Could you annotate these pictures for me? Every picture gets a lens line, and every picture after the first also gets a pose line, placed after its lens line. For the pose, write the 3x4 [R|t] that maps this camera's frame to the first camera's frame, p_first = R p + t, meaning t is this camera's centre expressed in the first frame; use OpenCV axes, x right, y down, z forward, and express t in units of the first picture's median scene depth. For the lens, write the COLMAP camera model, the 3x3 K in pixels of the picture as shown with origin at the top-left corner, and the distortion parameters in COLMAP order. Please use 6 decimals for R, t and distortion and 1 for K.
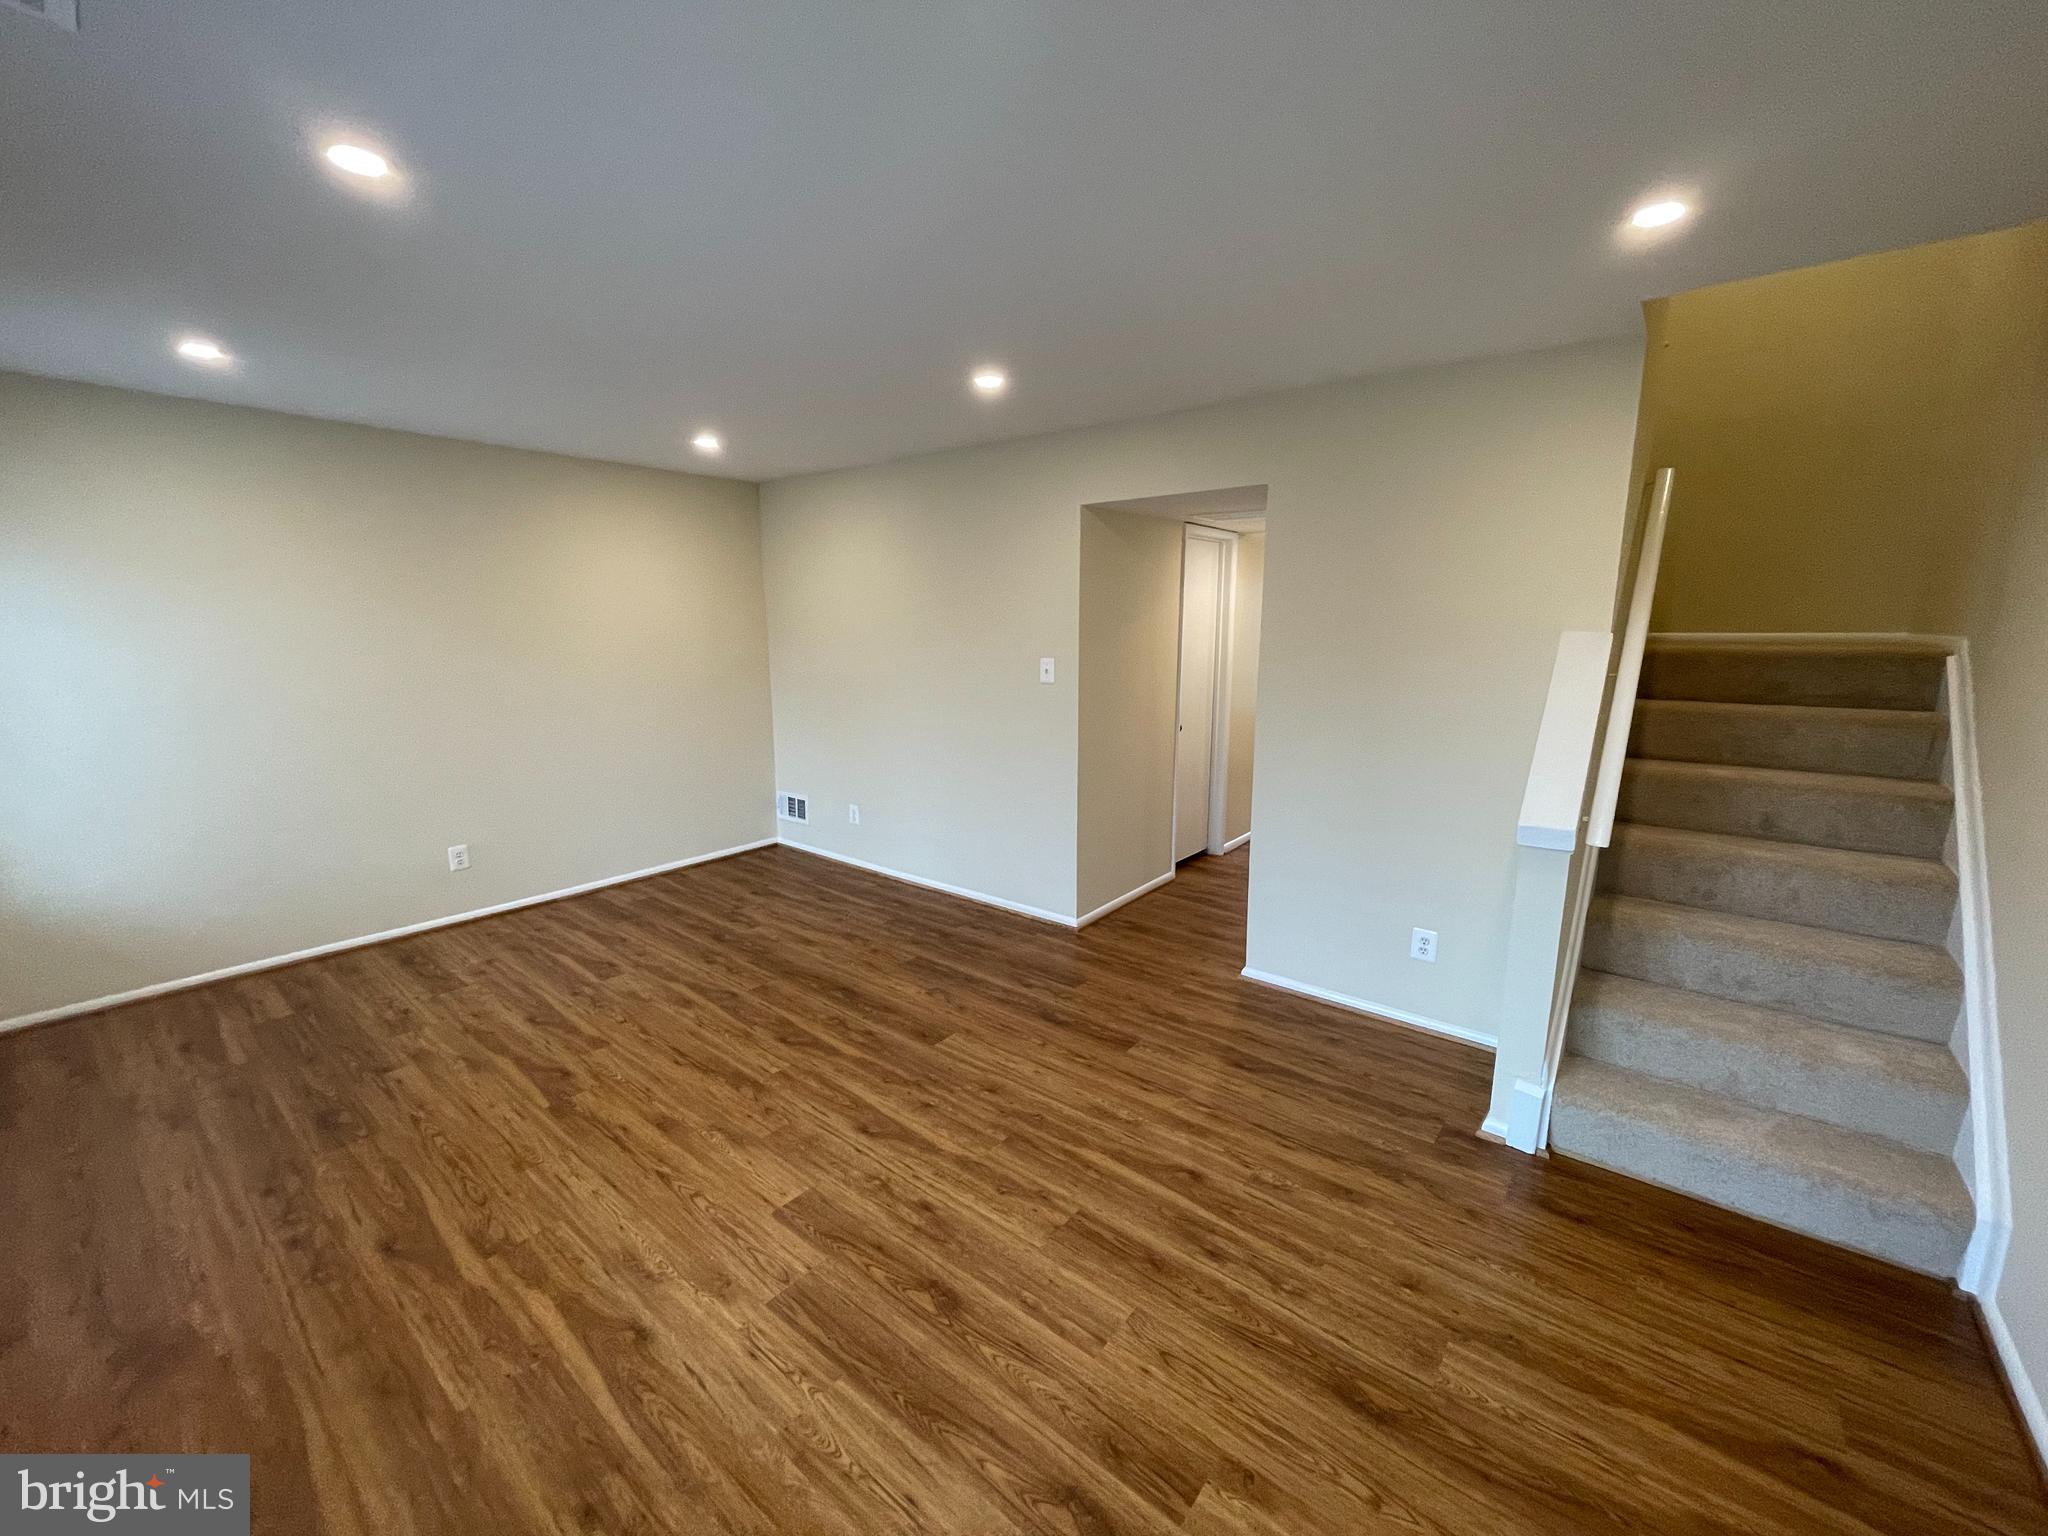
lens RADIAL K [[828.3, 0, 1027.7], [0, 828.3, 772.1], [0, 0, 1]] dist [0.001984, 0.000087]
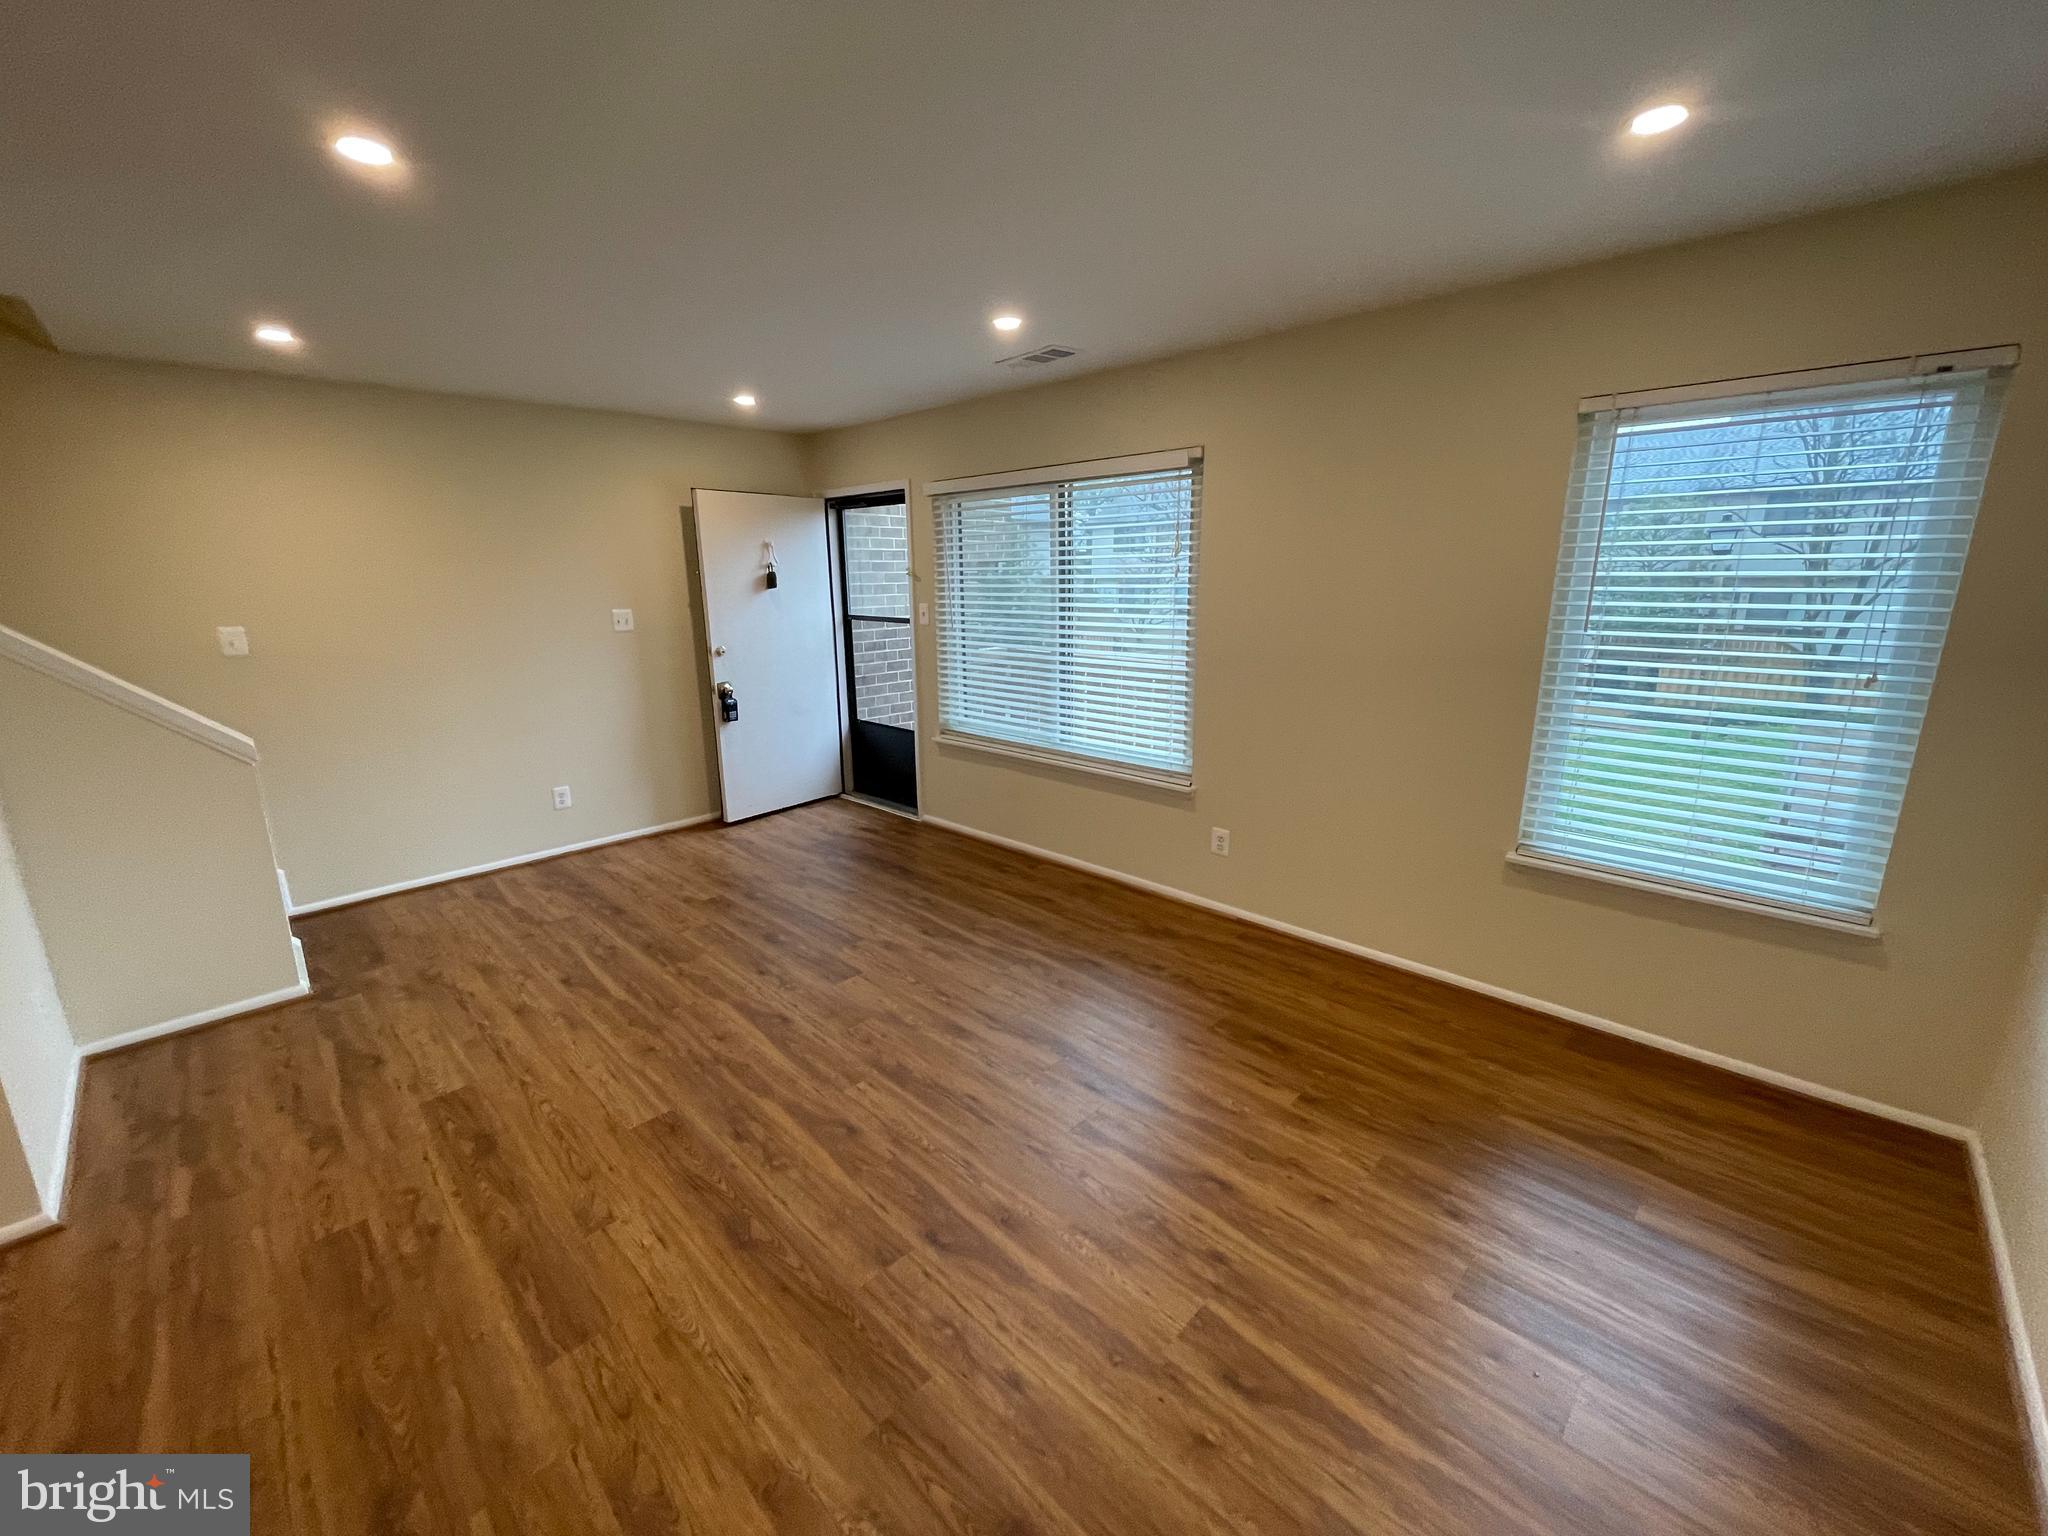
lens RADIAL K [[828.3, 0, 1026.9], [0, 828.3, 764.2], [0, 0, 1]] dist [0.001984, 0.000087]
pose [[-0.995559, -0.003396, 0.094077, -0.566260], [0.035260, 0.913147, 0.406103, -0.312199], [-0.087285, 0.407617, -0.908972, 1.658125]]
